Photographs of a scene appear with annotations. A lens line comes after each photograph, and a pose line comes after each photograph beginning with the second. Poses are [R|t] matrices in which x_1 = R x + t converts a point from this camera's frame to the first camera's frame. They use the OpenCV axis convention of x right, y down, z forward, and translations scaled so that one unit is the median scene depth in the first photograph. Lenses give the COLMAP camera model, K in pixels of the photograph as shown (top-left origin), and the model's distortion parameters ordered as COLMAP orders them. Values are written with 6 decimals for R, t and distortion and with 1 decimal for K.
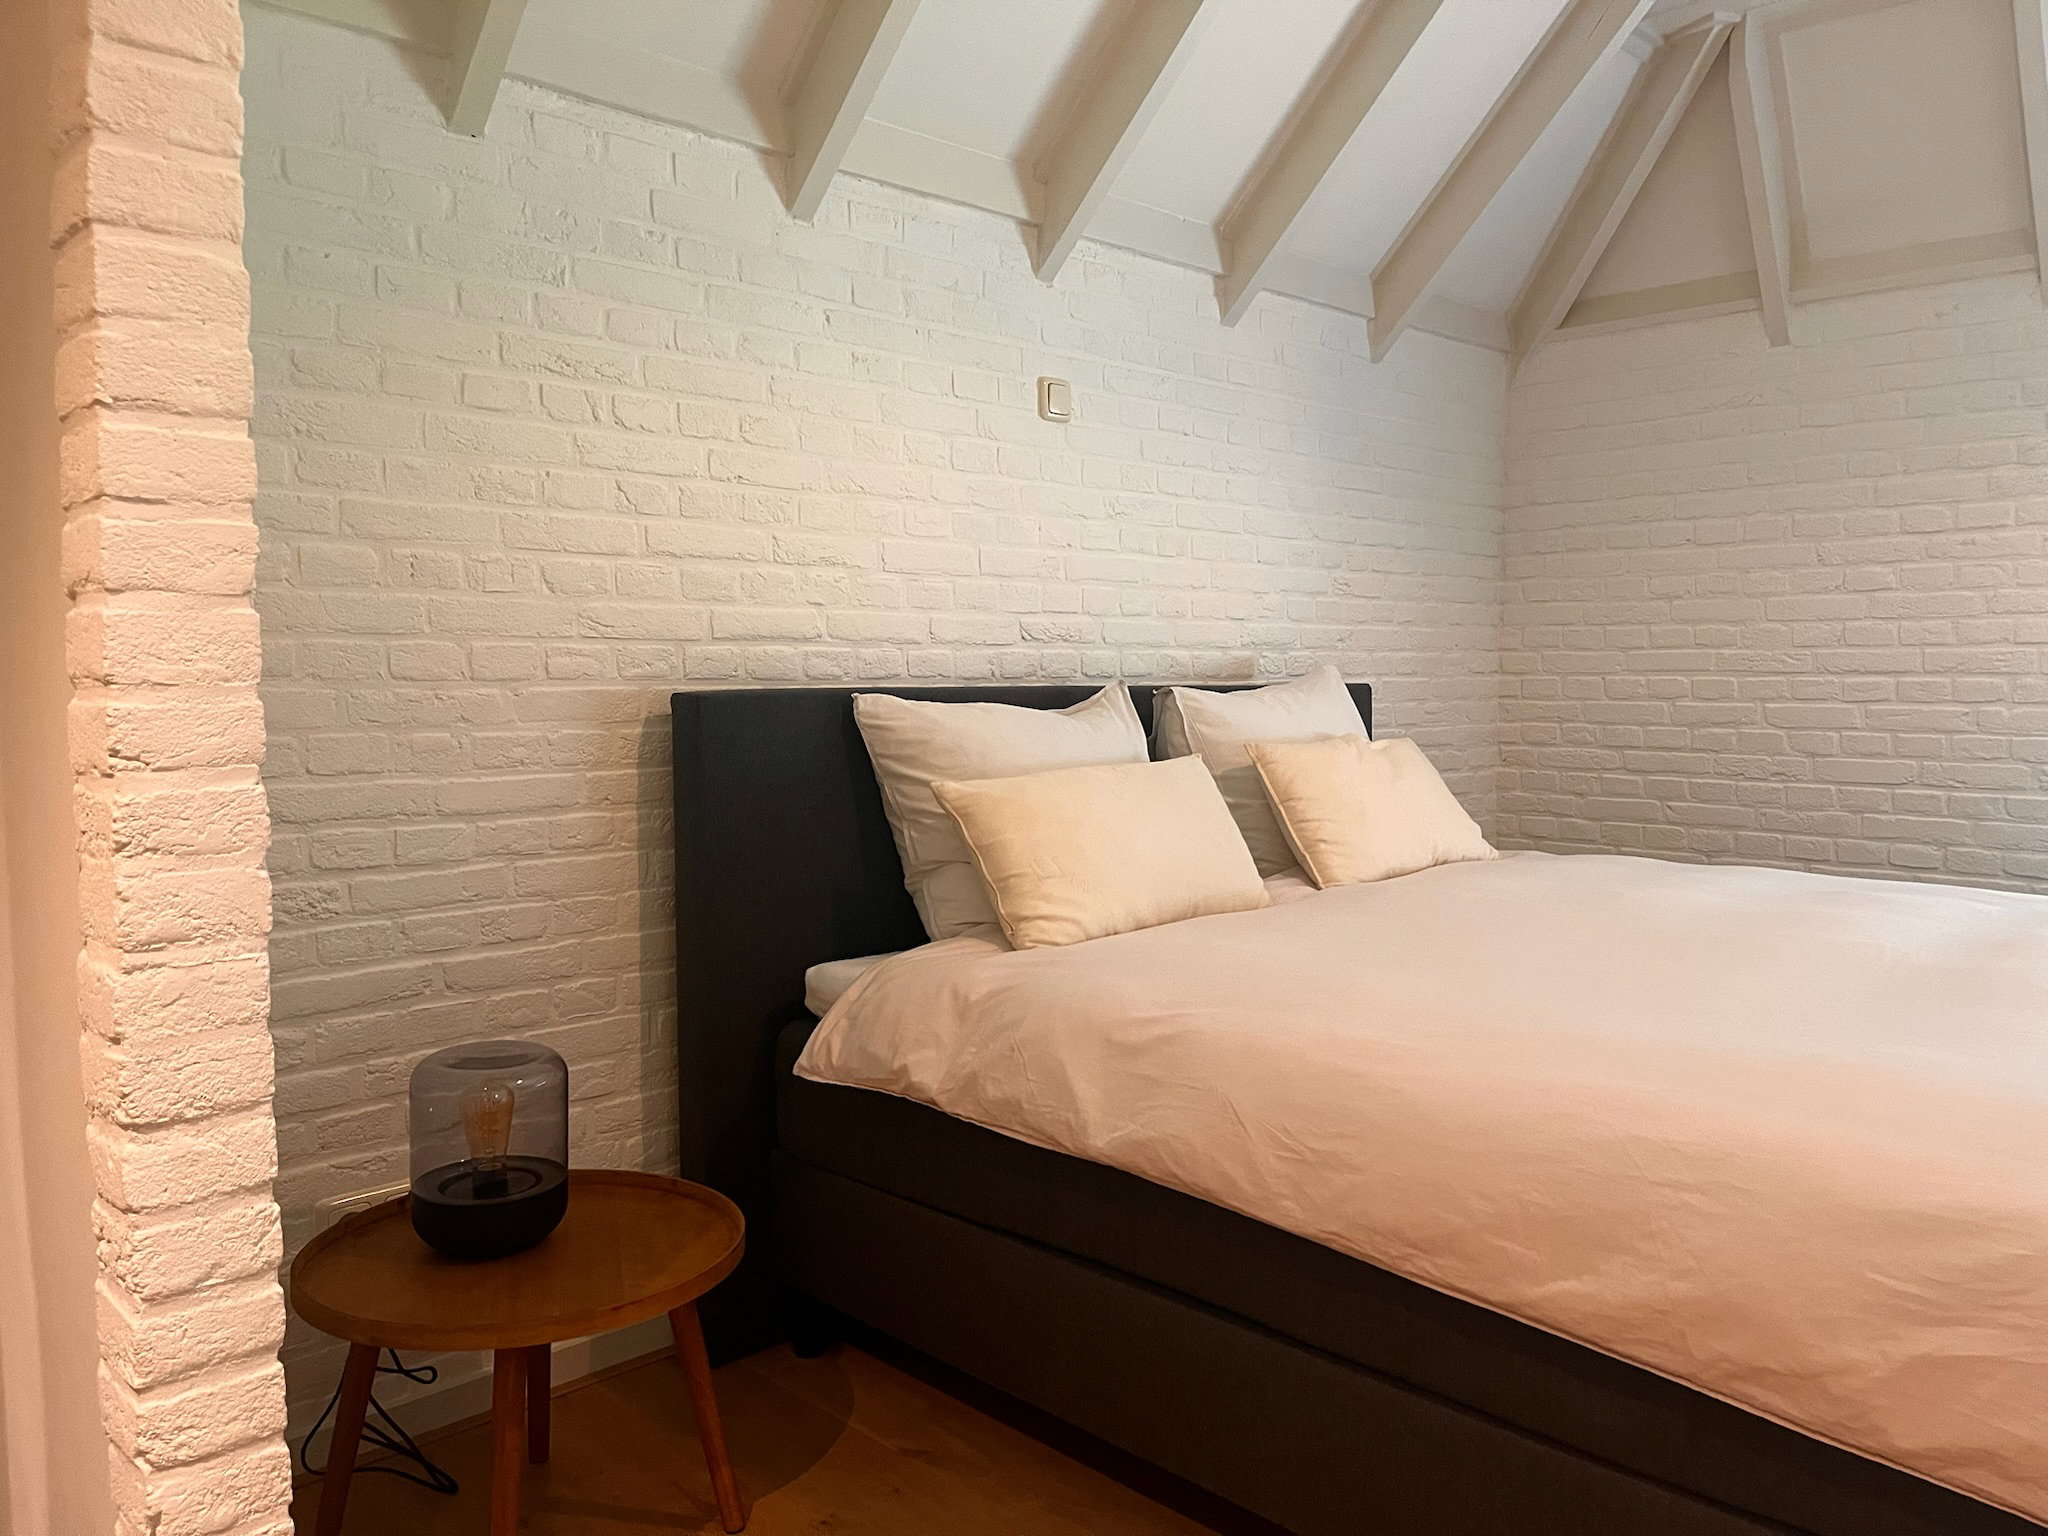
lens RADIAL K [[1557.7, 0, 1040.1], [0, 1557.7, 768.4], [0, 0, 1]] dist [0.062115, -0.090672]
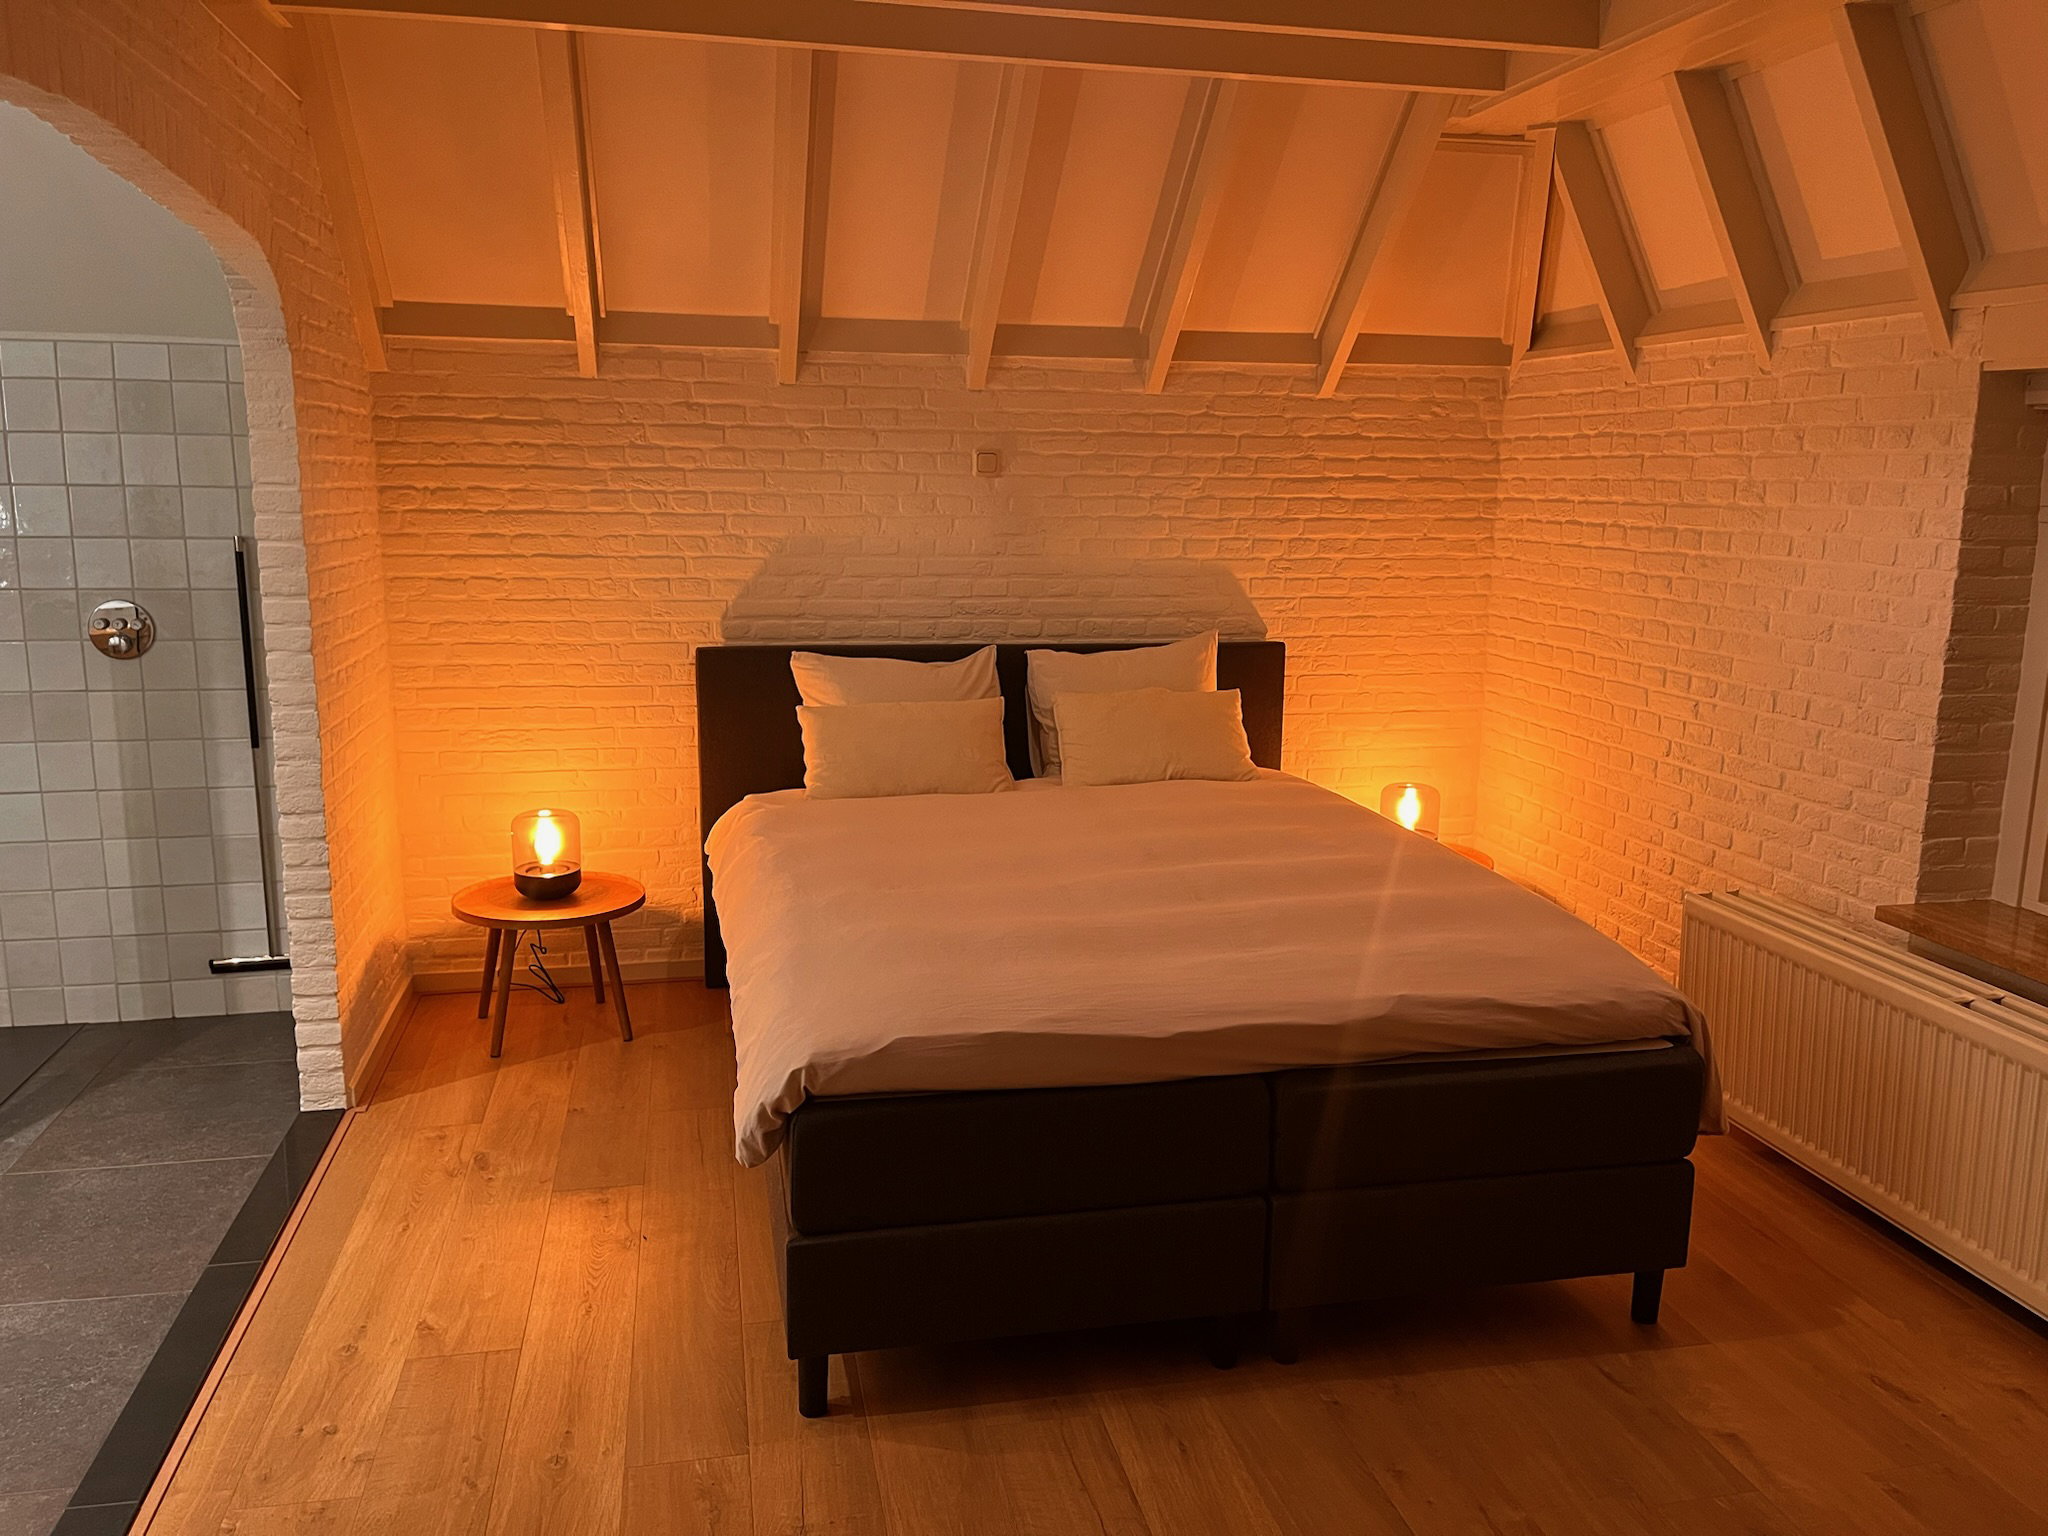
lens RADIAL K [[1557.7, 0, 1027.2], [0, 1557.7, 762.0], [0, 0, 1]] dist [0.062115, -0.090672]
pose [[0.843887, 0.108475, -0.525441, 1.104125], [-0.048275, 0.990727, 0.126998, -0.166367], [0.534345, -0.081806, 0.841298, -0.413806]]
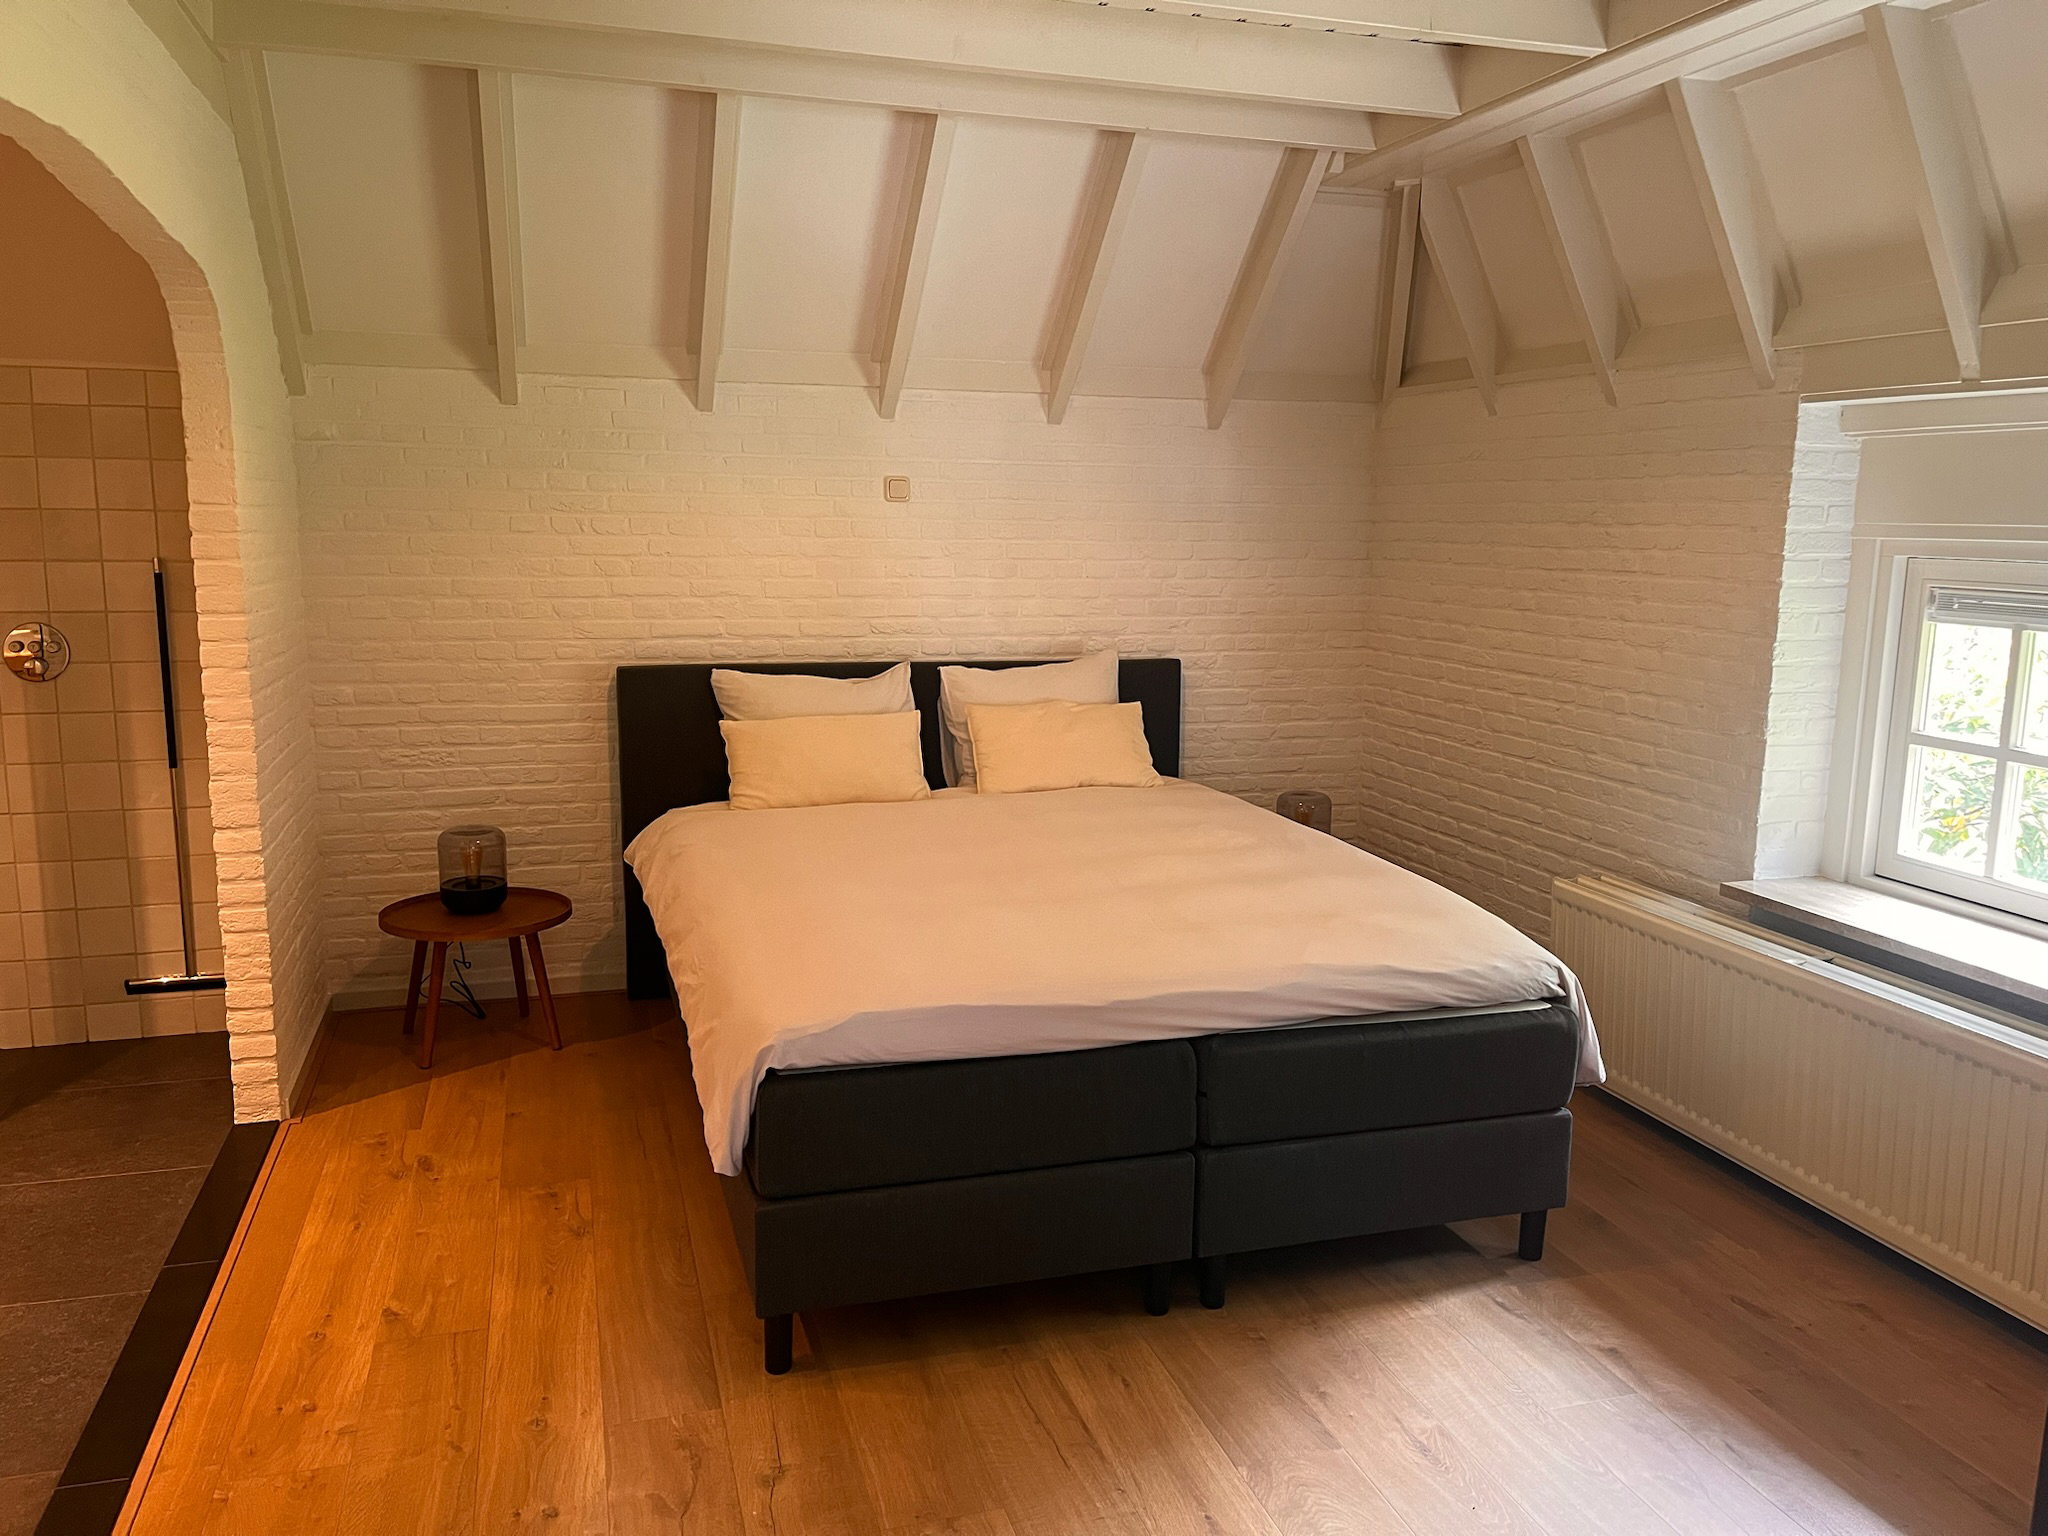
lens RADIAL K [[1557.7, 0, 1033.9], [0, 1557.7, 767.2], [0, 0, 1]] dist [0.062115, -0.090672]
pose [[0.888392, 0.085131, -0.451123, 1.106459], [-0.043390, 0.993828, 0.102098, -0.141883], [0.457030, -0.071129, 0.886603, -0.519828]]
